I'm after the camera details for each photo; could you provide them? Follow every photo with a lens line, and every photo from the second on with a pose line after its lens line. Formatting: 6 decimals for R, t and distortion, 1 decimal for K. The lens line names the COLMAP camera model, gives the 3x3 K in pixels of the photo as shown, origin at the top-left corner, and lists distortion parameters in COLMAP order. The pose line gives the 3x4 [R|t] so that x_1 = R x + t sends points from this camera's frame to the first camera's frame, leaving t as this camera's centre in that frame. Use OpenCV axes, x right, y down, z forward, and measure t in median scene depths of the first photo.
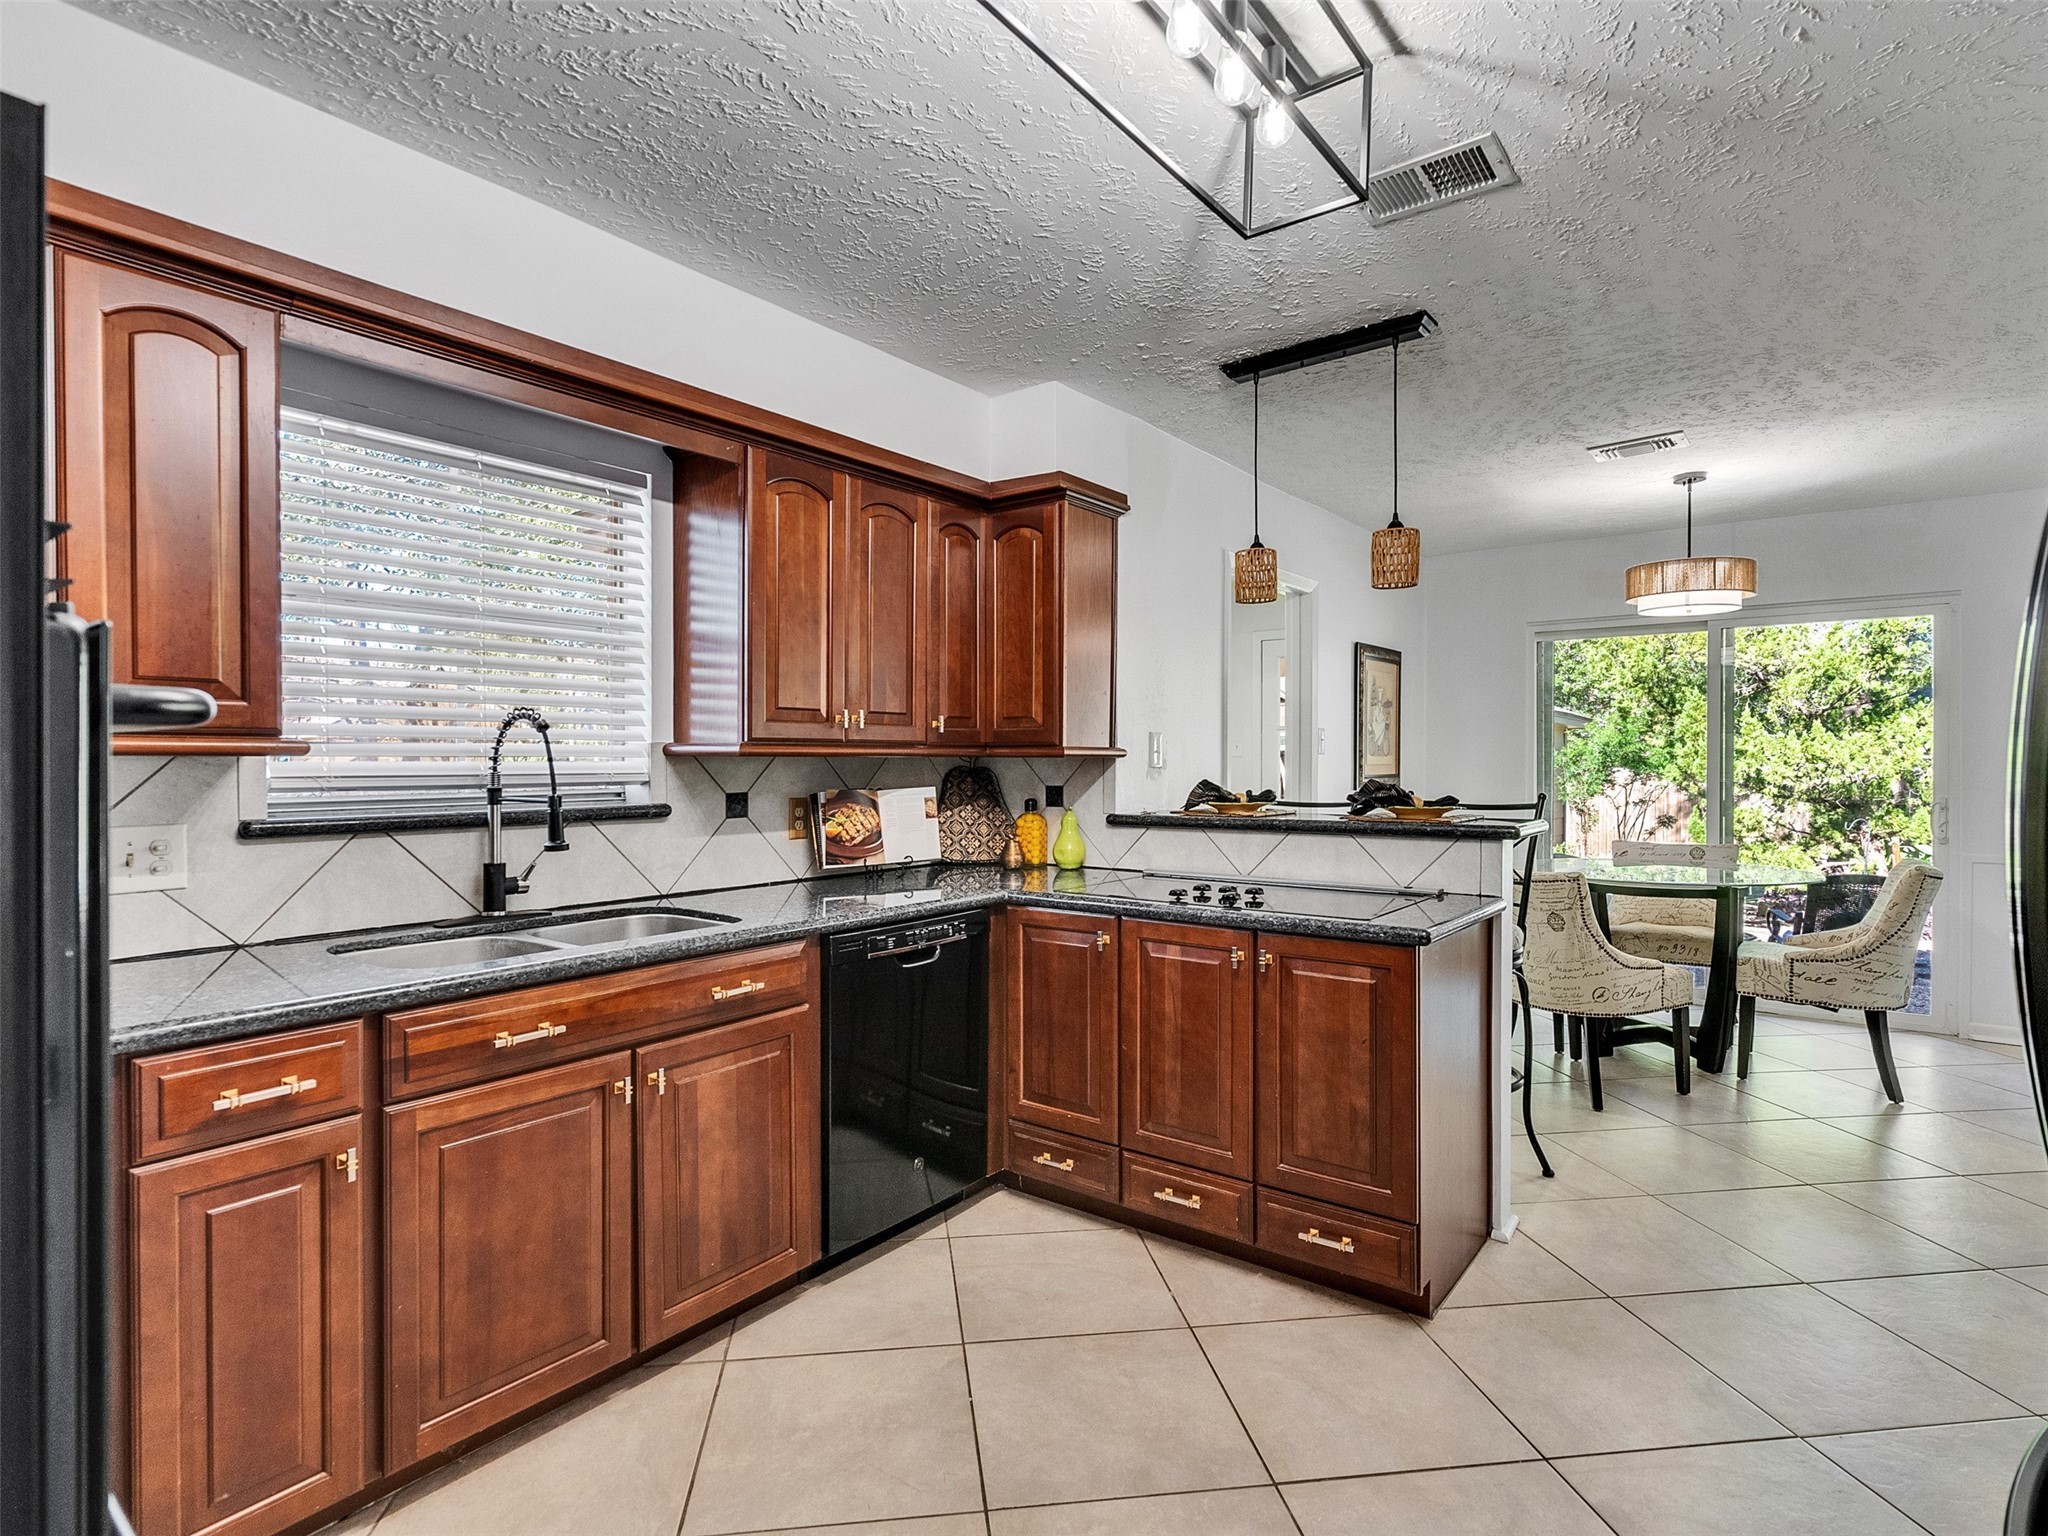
lens RADIAL K [[1044.8, 0, 1015.8], [0, 1044.8, 764.6], [0, 0, 1]] dist [0.004826, 0.001529]
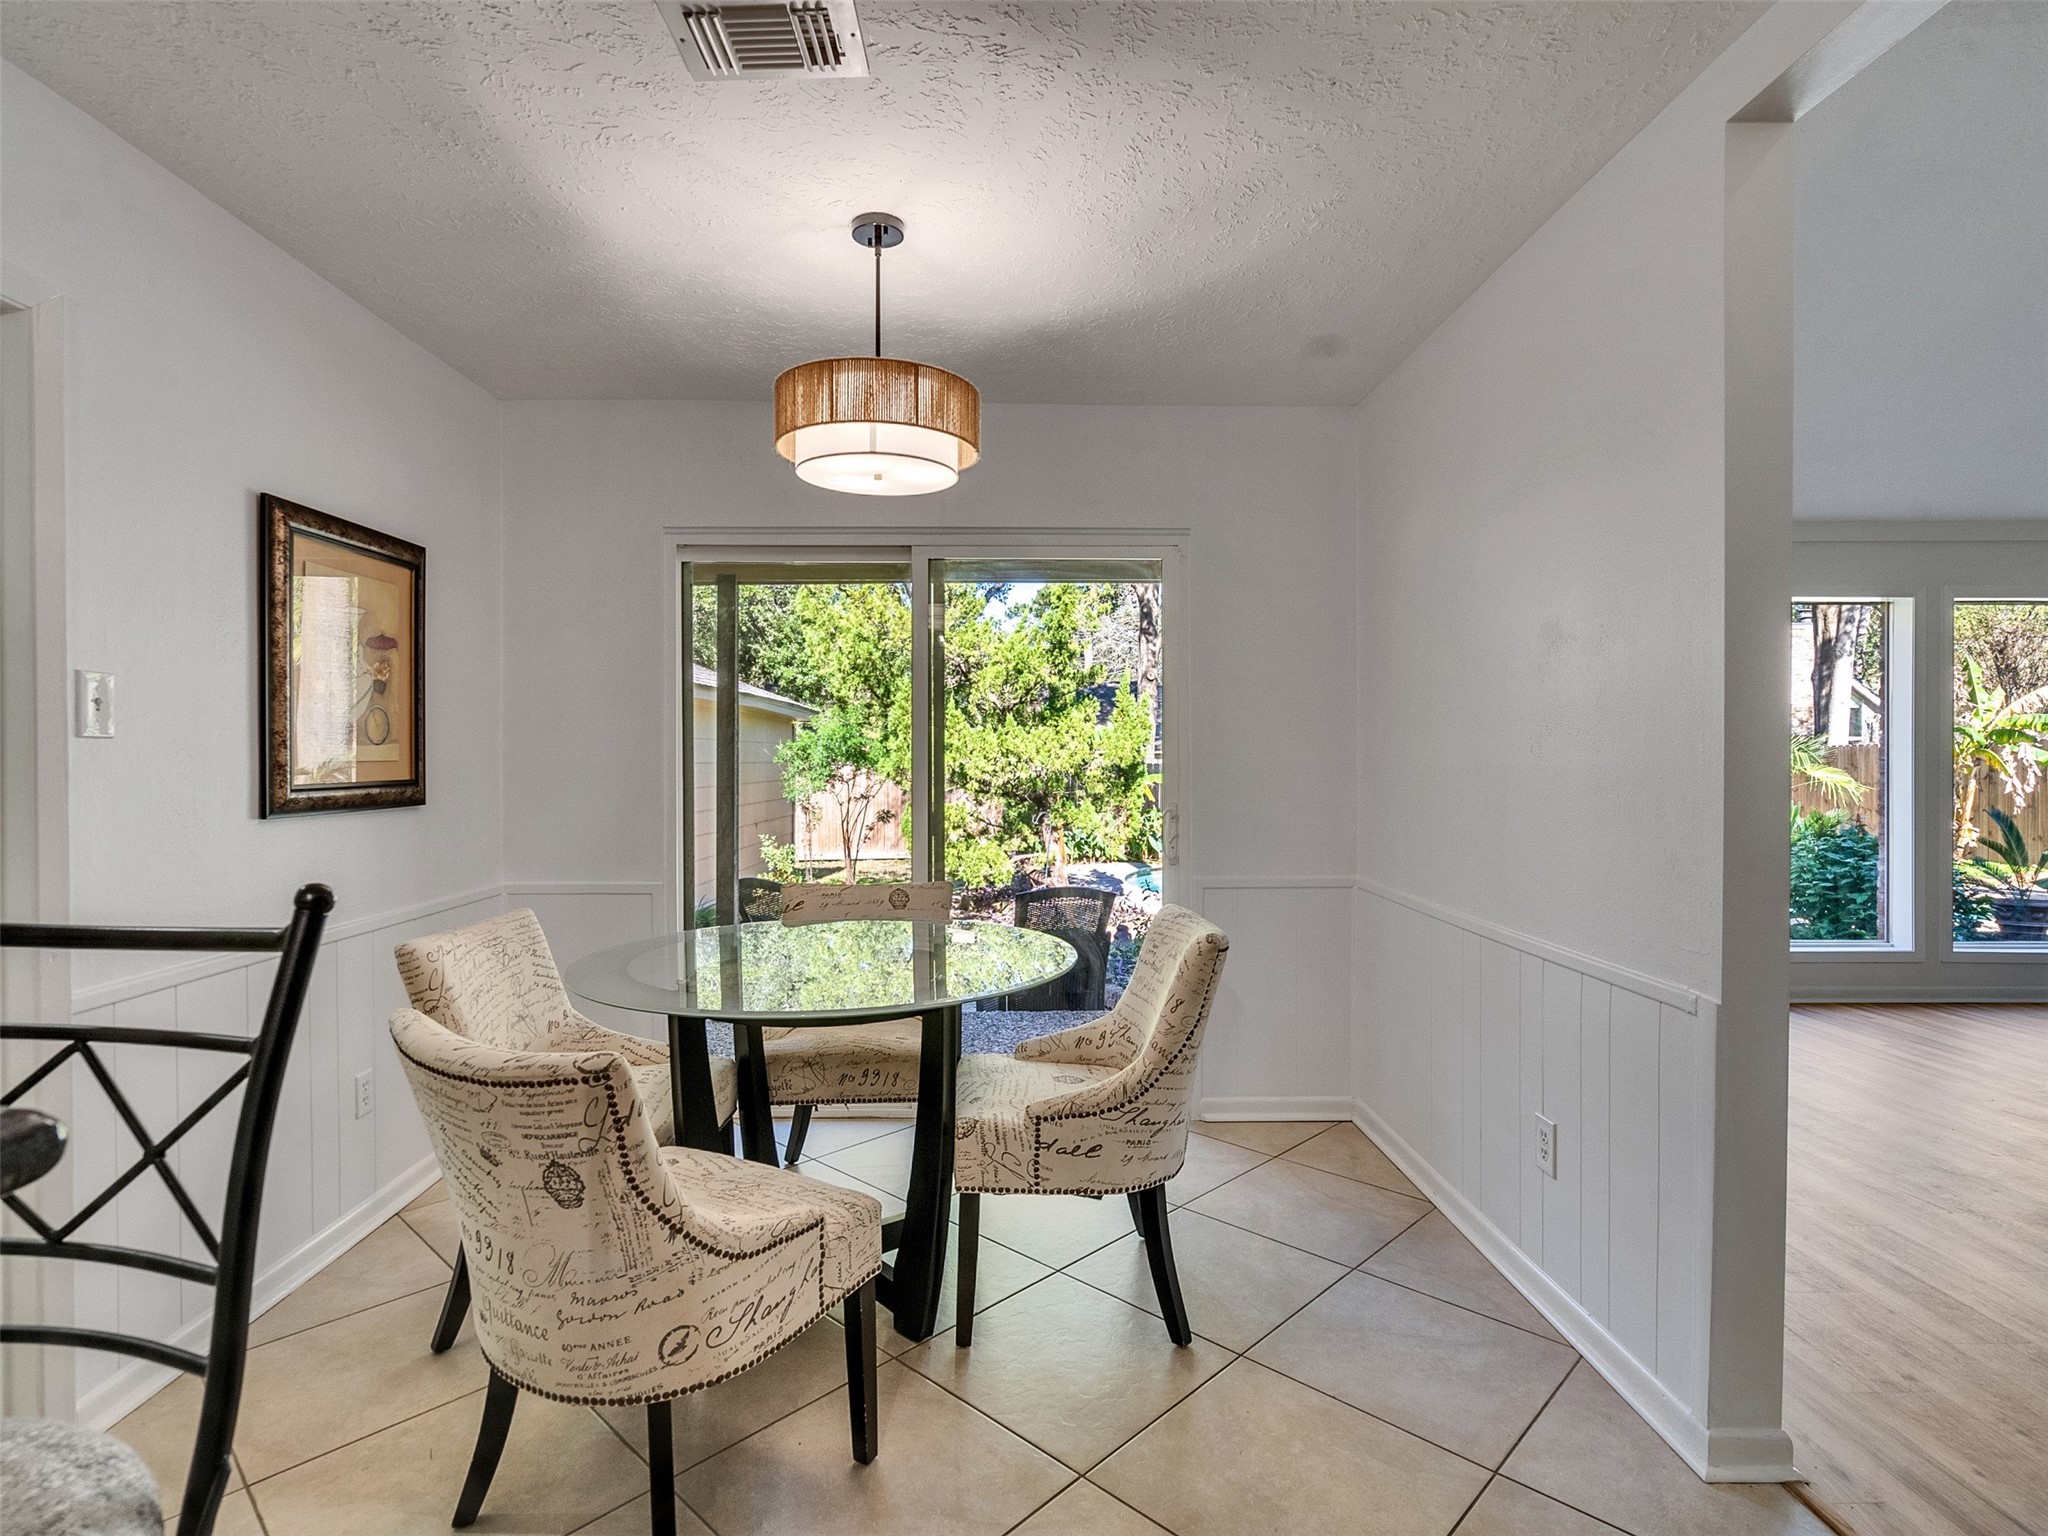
lens RADIAL K [[1044.8, 0, 996.9], [0, 1044.8, 768.0], [0, 0, 1]] dist [0.004826, 0.001529]
pose [[0.792289, -0.009095, 0.610078, 0.149219], [0.004356, 0.999948, 0.009249, -0.000376], [-0.610131, -0.004671, 0.792287, 0.220990]]
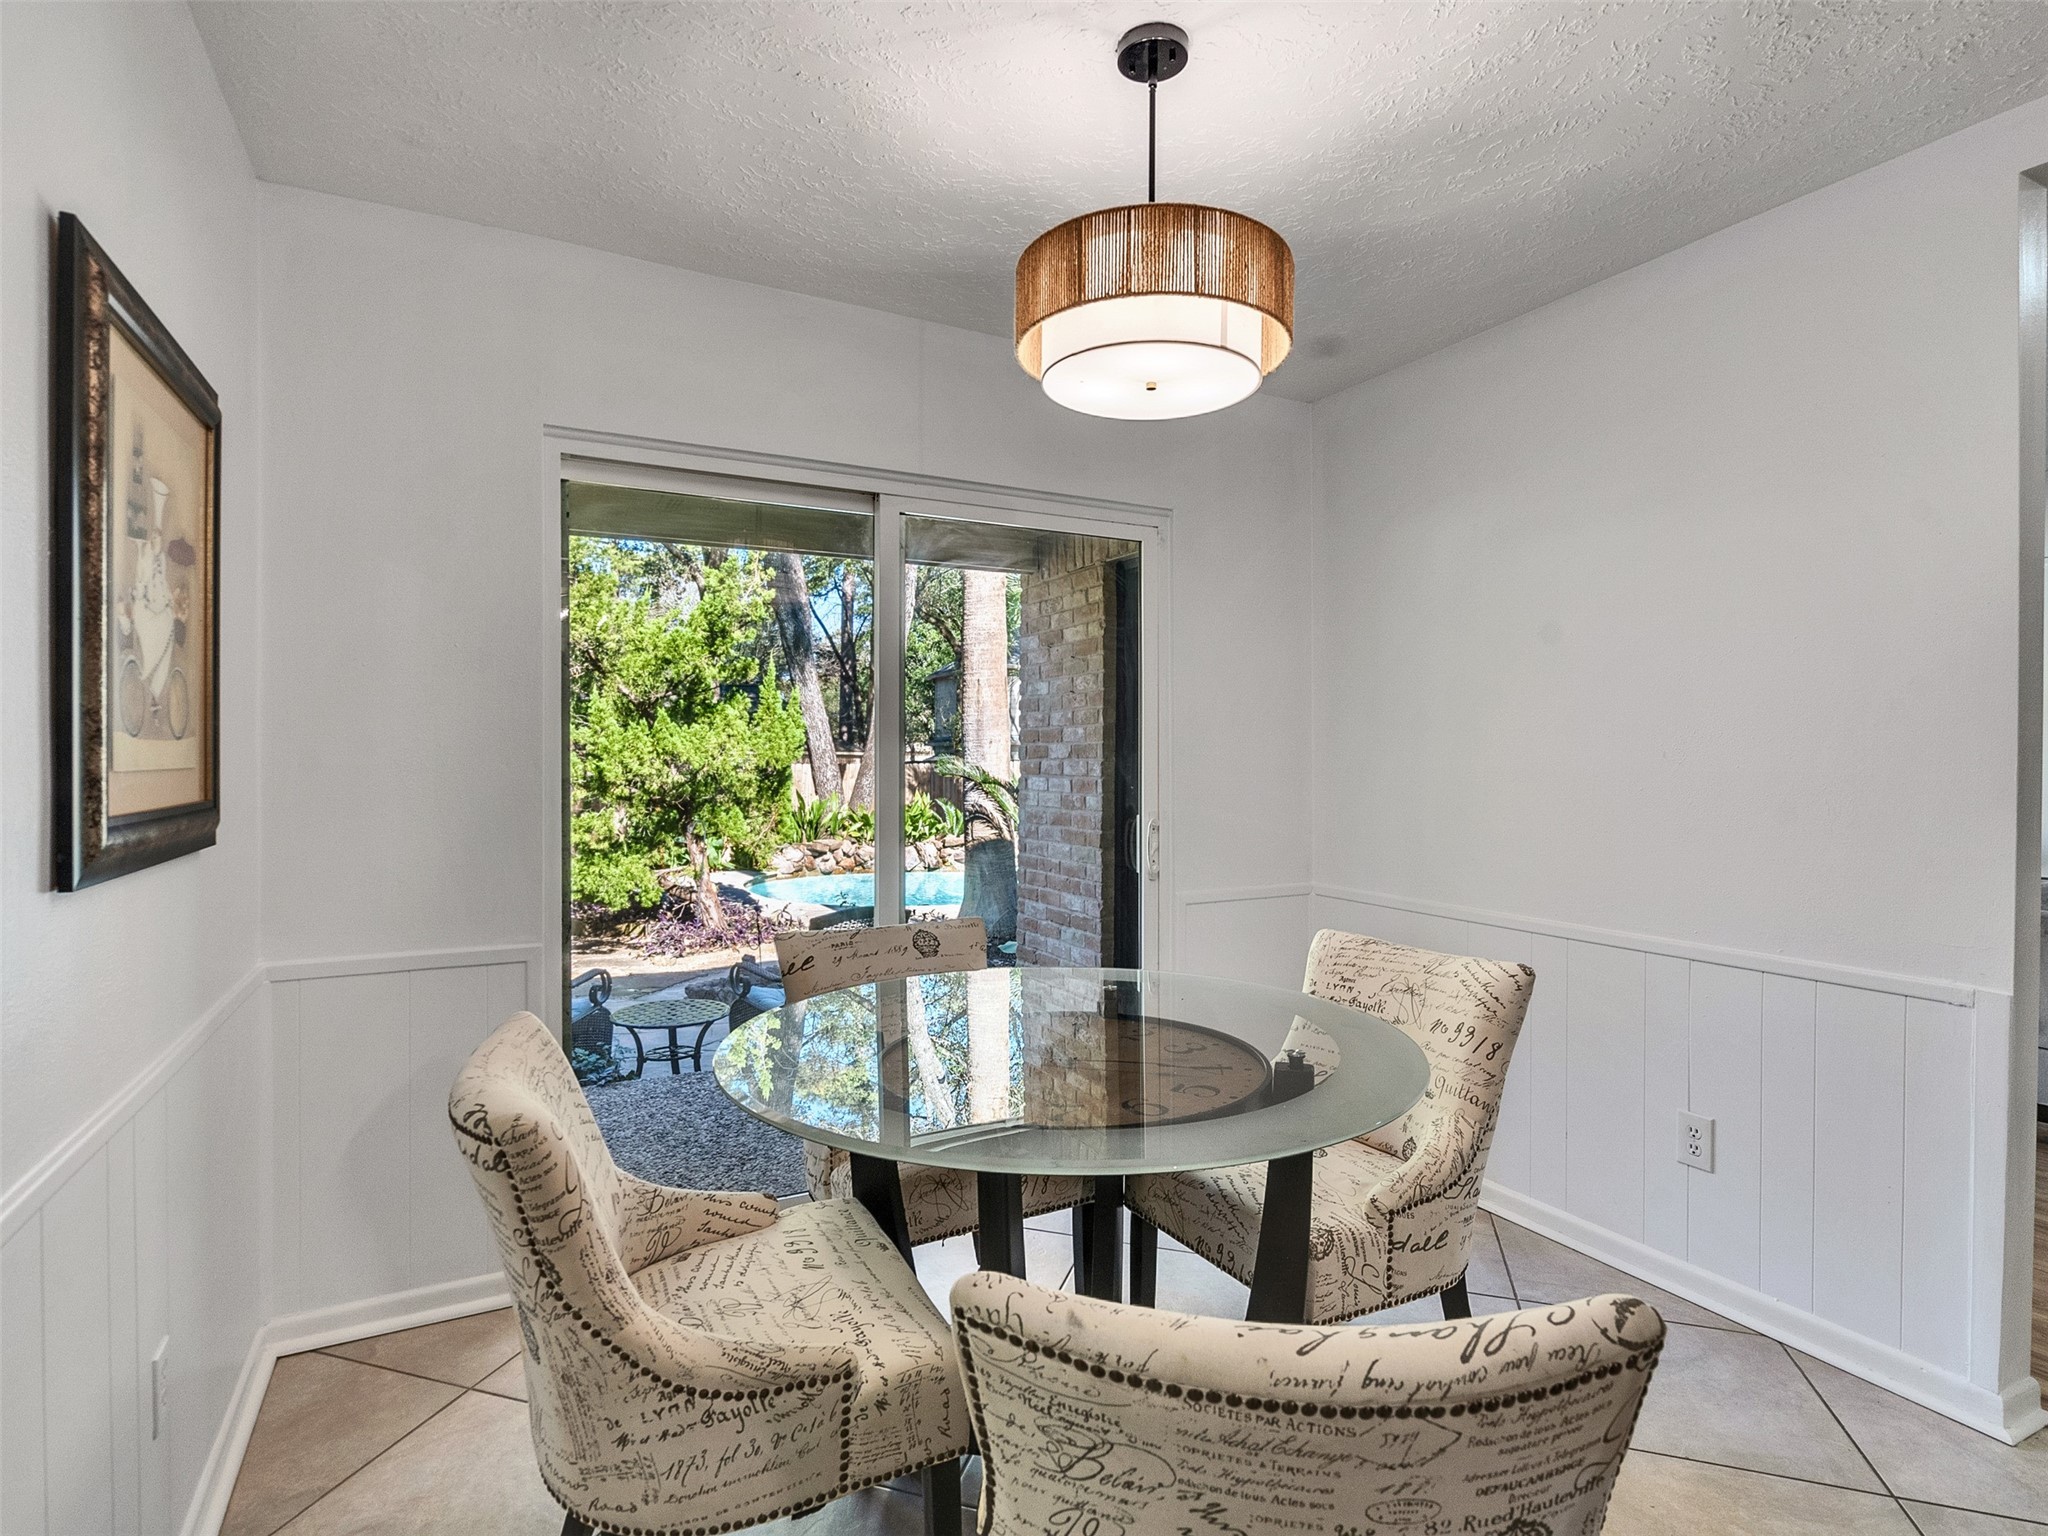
lens RADIAL K [[1044.8, 0, 1009.6], [0, 1044.8, 767.4], [0, 0, 1]] dist [0.004826, 0.001529]
pose [[0.431566, -0.009624, 0.902030, 0.105849], [0.001705, 0.999950, 0.009853, -0.001772], [-0.902080, -0.002714, 0.431561, 0.361491]]
